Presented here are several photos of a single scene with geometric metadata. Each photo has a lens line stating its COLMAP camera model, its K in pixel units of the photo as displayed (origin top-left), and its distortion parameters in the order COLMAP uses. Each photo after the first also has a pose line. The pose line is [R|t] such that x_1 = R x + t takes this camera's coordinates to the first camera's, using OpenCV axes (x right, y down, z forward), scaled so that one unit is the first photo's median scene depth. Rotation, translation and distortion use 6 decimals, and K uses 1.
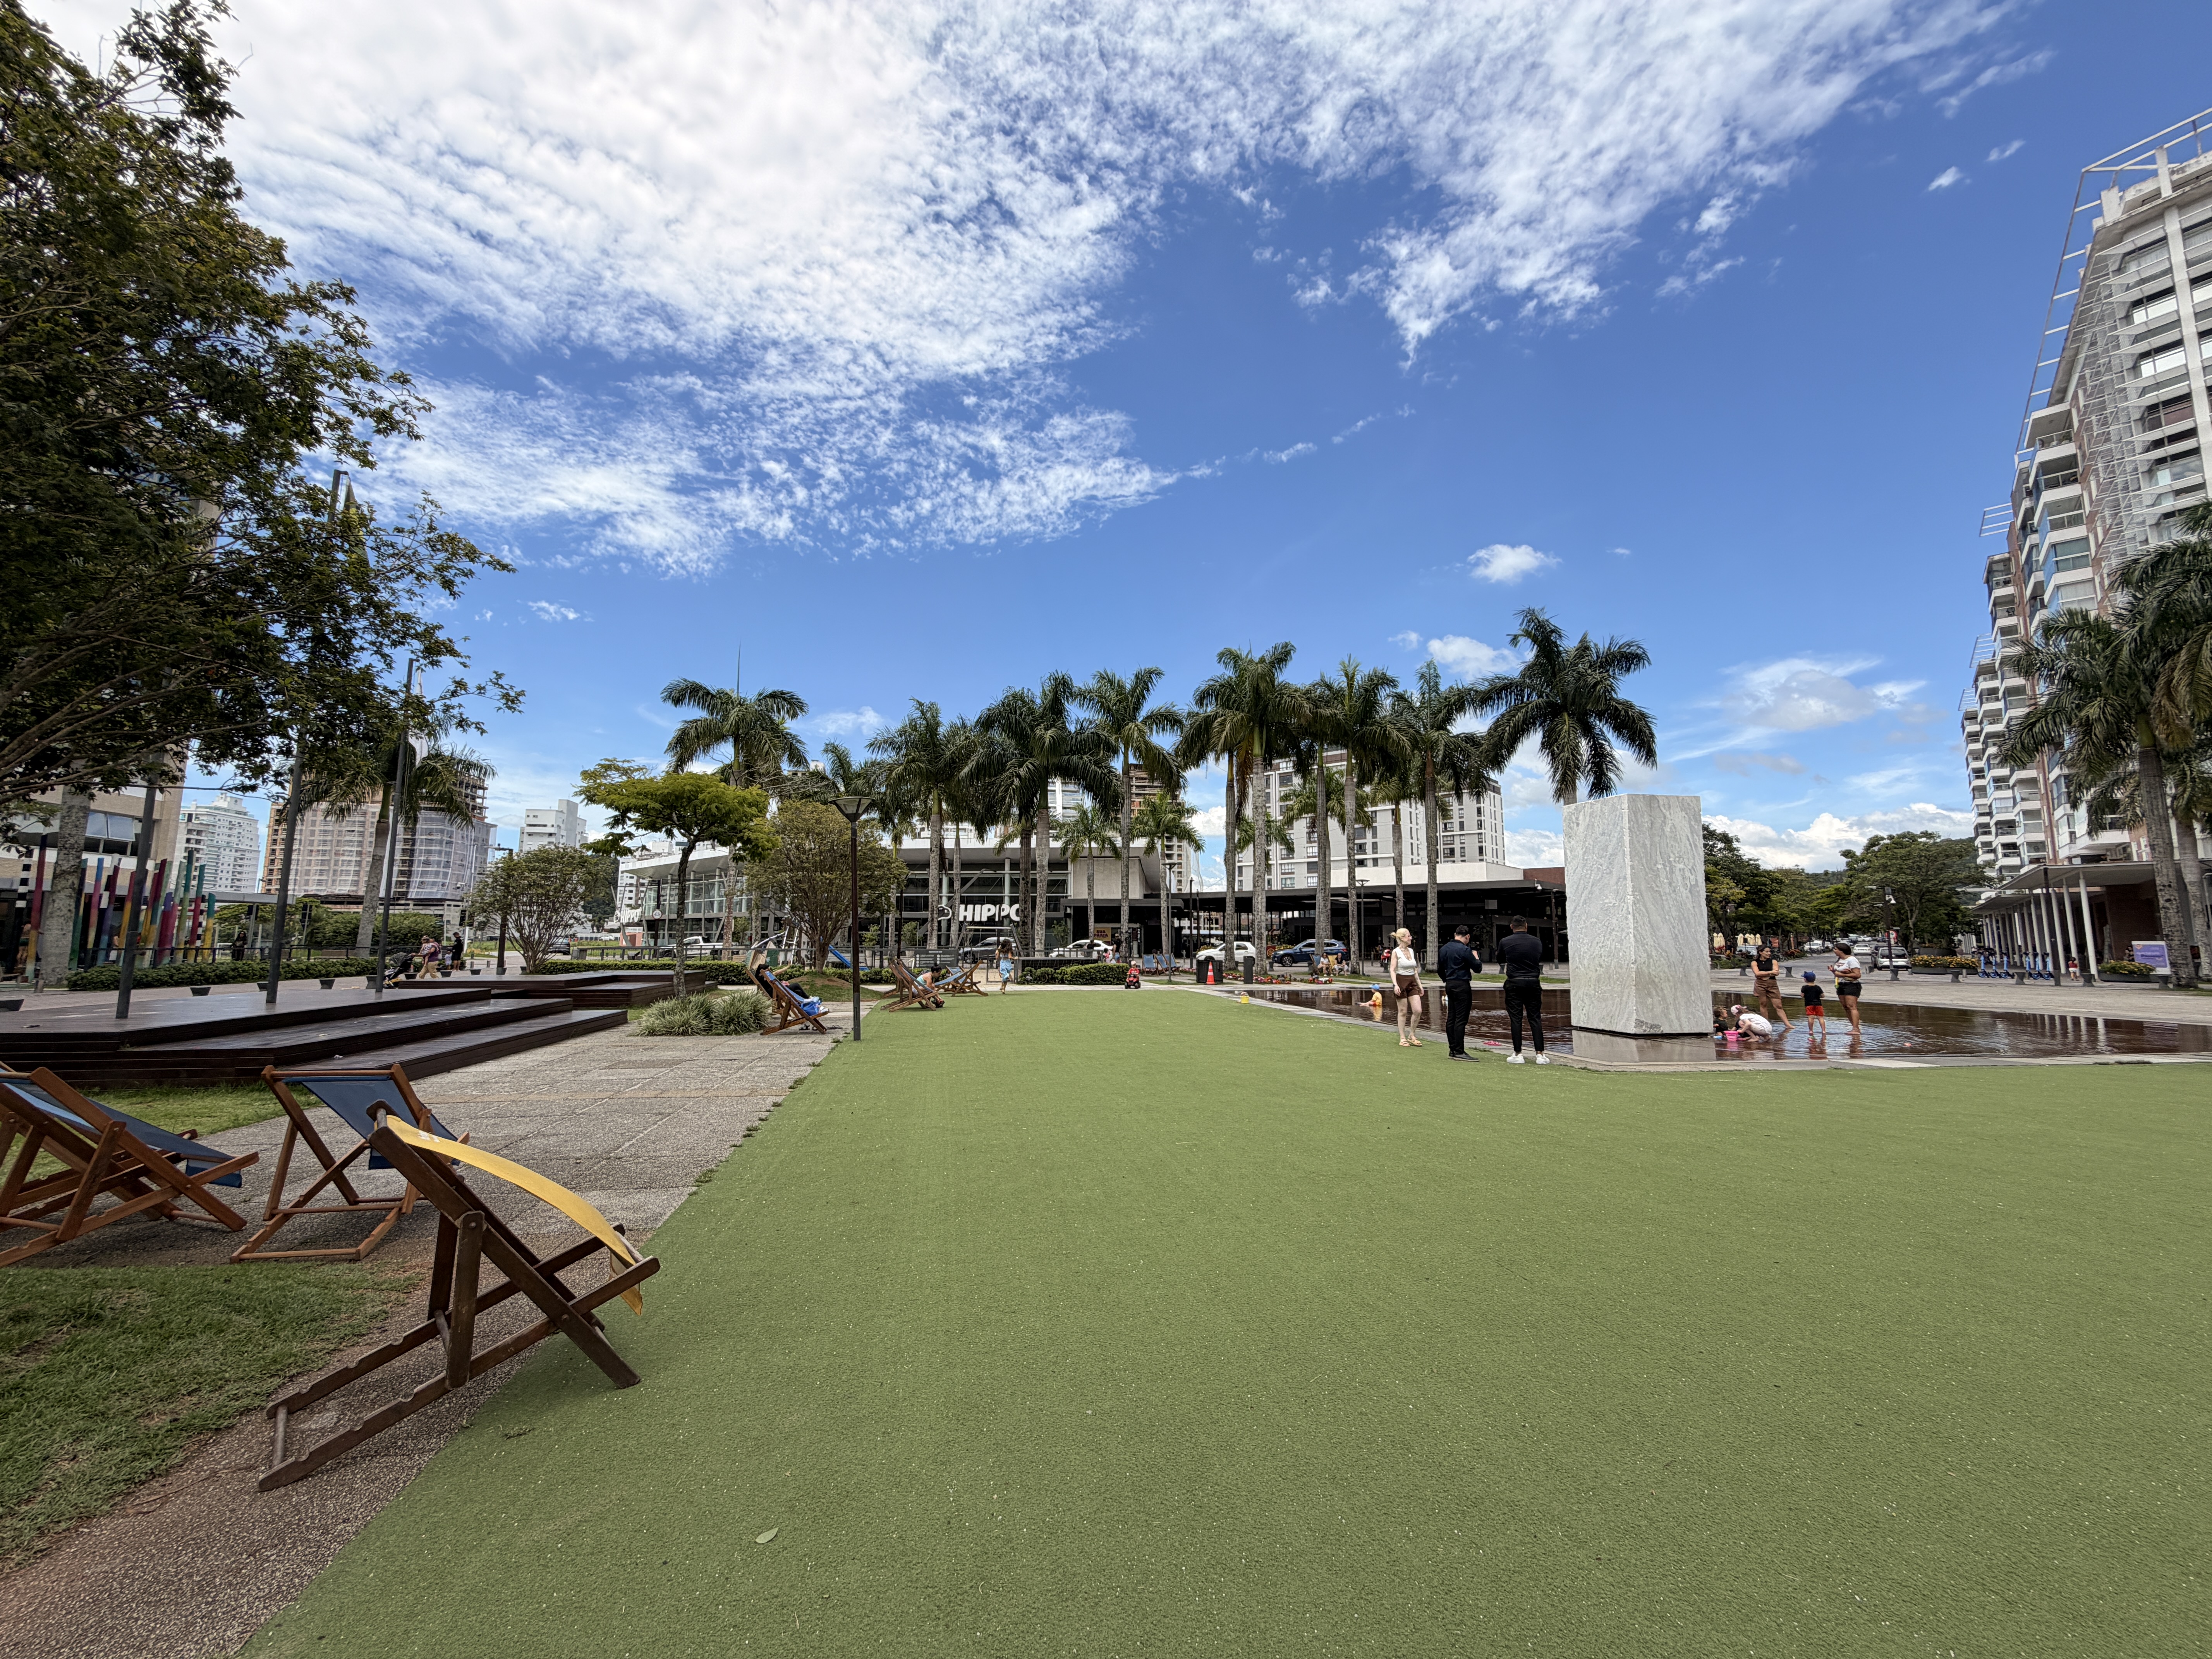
lens RADIAL K [[886.4, 0, 1105.7], [0, 886.4, 832.7], [0, 0, 1]] dist [0.001814, 0.000279]
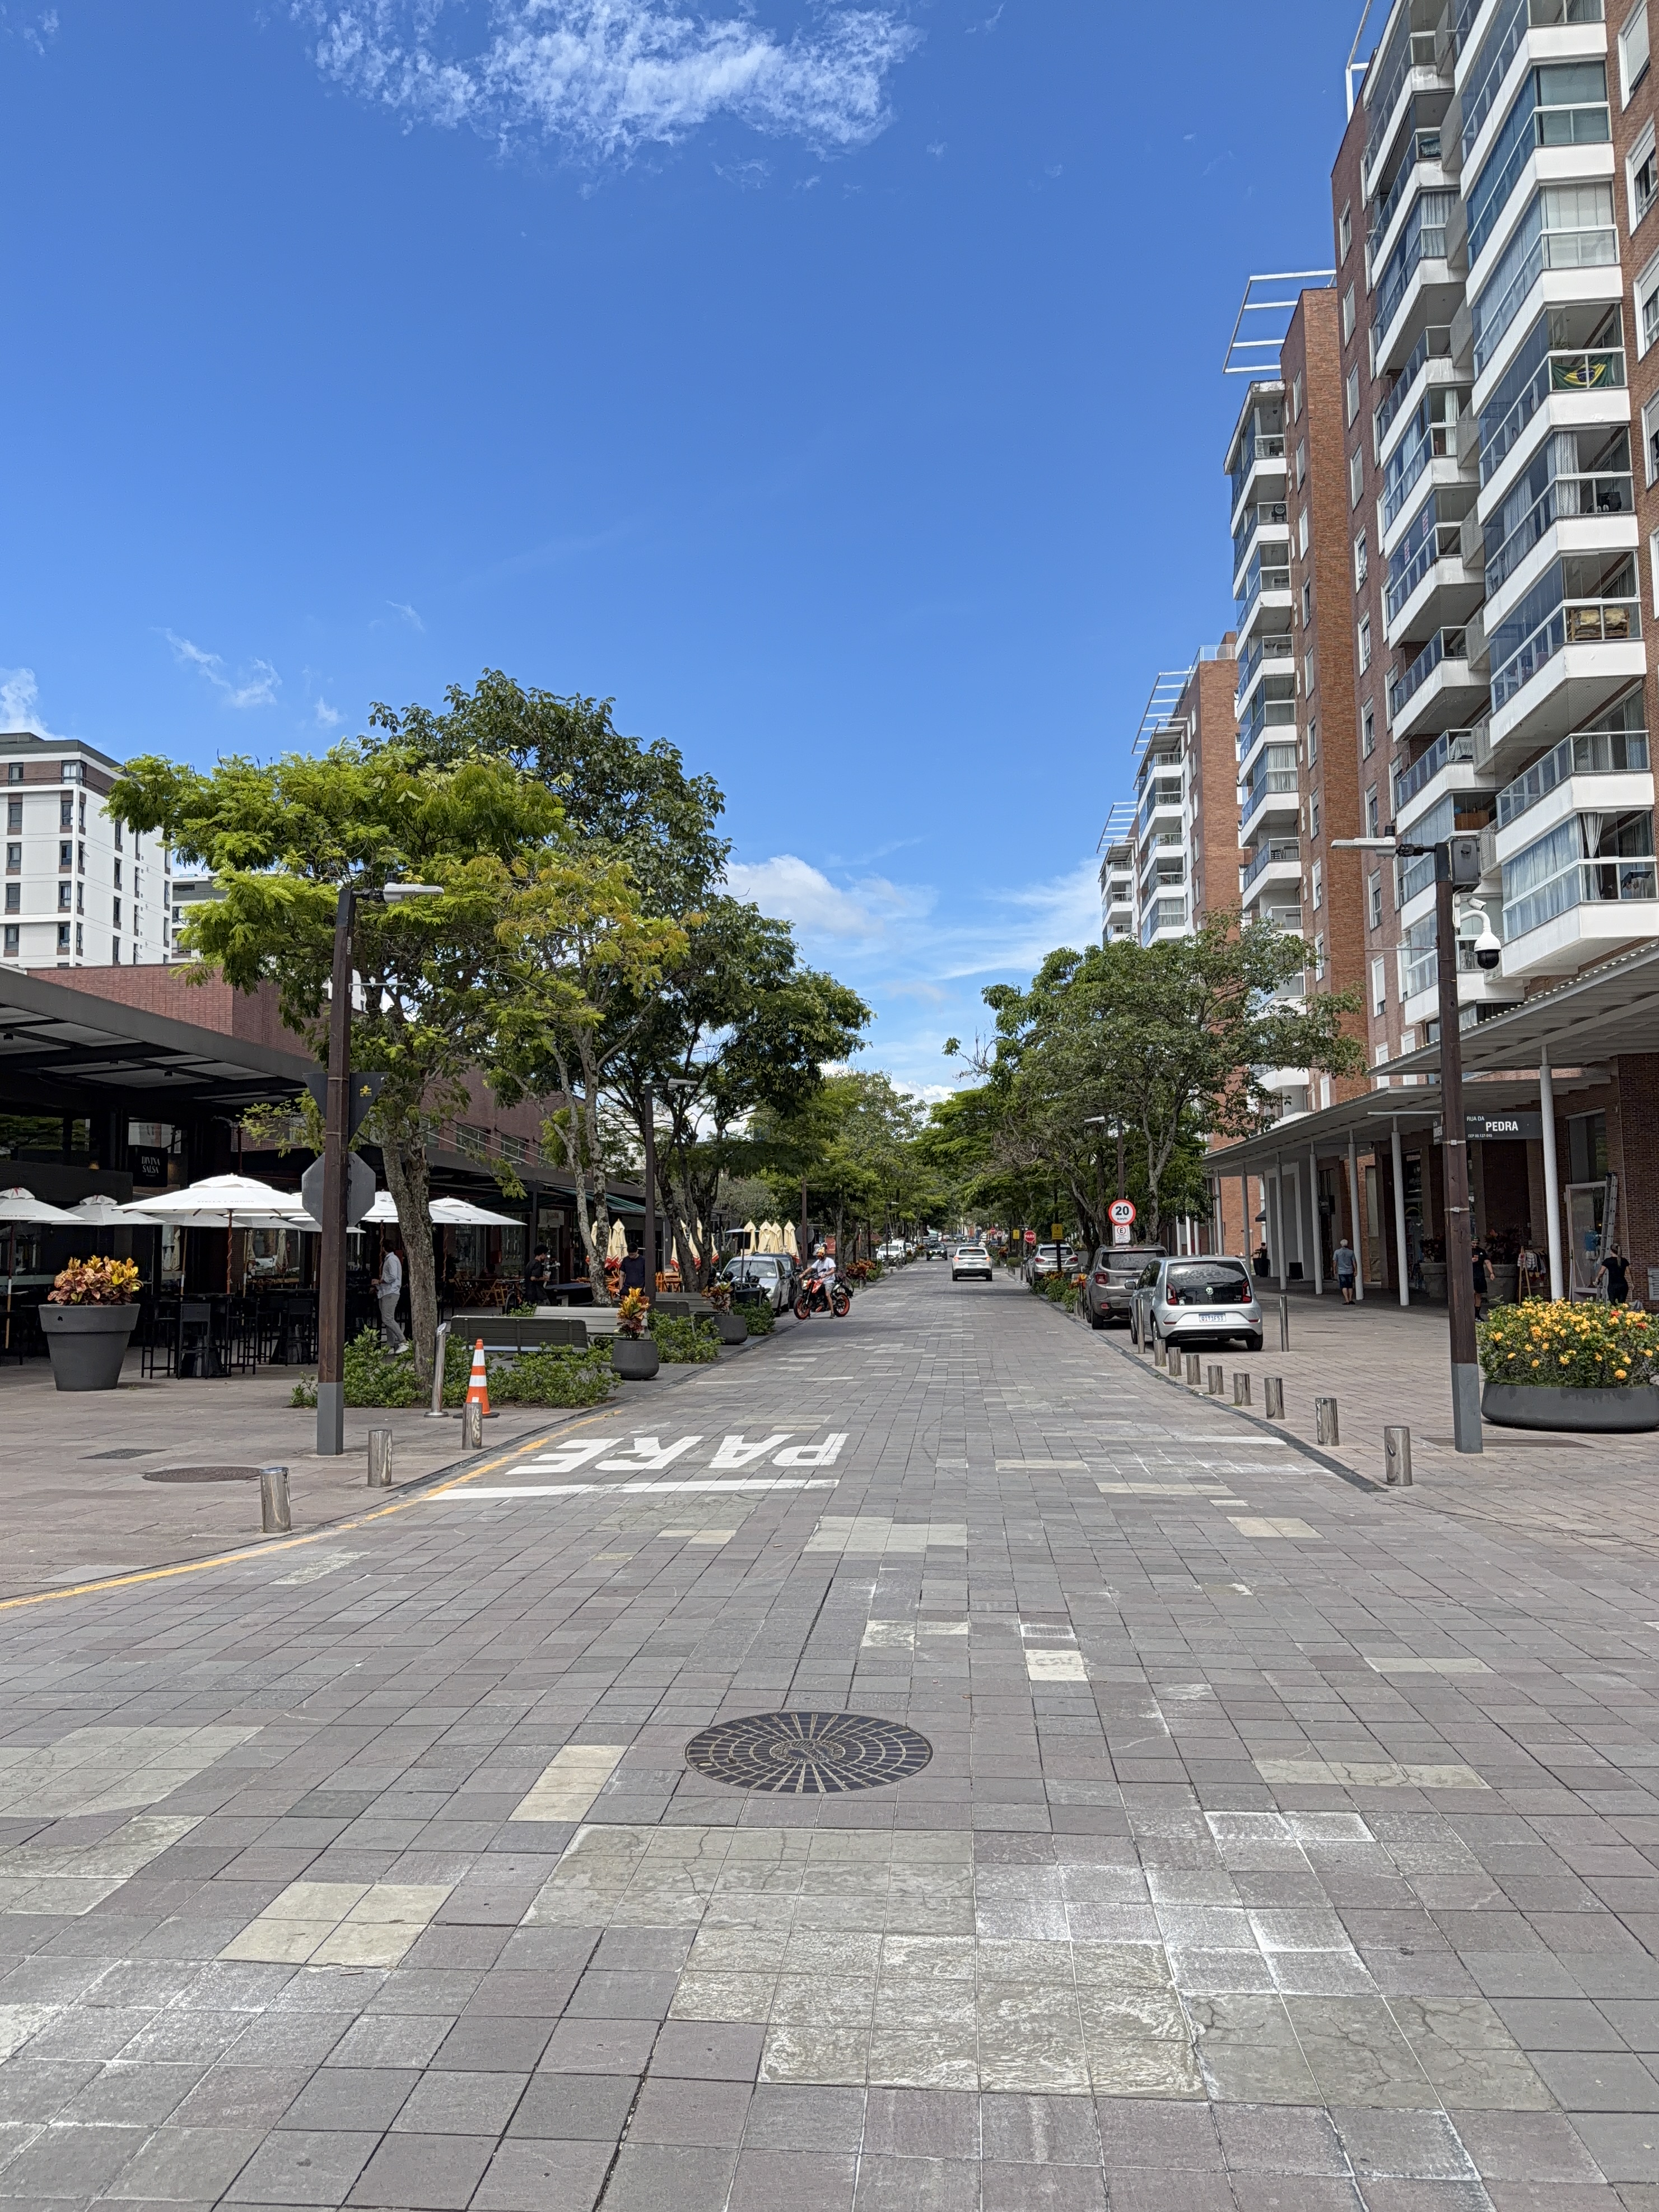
lens RADIAL K [[1564.1, 0, 829.5], [0, 1564.1, 1105.1], [0, 0, 1]] dist [-0.000846, -0.000156]
pose [[0.803131, 0.036292, 0.594696, 0.319734], [-0.052076, 0.998599, 0.009387, 0.051520], [-0.593522, -0.038508, 0.803896, 0.417739]]
